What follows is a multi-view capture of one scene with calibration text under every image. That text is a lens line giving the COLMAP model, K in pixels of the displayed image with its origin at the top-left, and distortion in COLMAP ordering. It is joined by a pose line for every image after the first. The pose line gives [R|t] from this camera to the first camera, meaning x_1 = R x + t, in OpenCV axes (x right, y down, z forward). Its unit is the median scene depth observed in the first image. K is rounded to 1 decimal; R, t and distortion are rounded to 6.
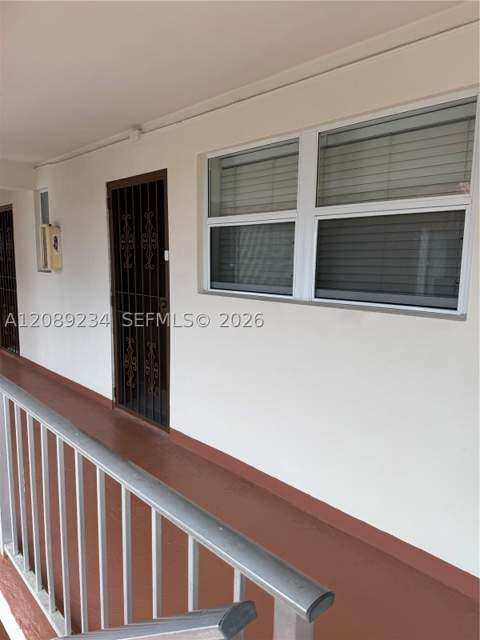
lens RADIAL K [[449.2, 0, 239.3], [0, 449.2, 320.3], [0, 0, 1]] dist [0.033252, -0.026237]
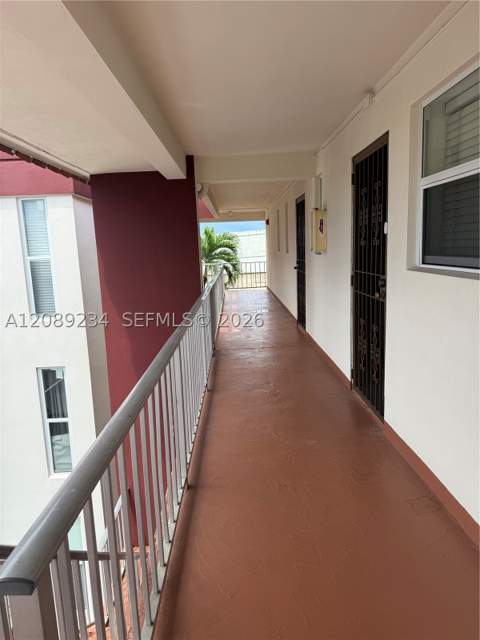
lens RADIAL K [[449.2, 0, 238.6], [0, 449.2, 323.0], [0, 0, 1]] dist [0.033252, -0.026237]
pose [[0.729839, 0.080709, -0.678838, 0.231012], [-0.059482, 0.996738, 0.054554, 0.011899], [0.681026, 0.000563, 0.732259, 0.129912]]
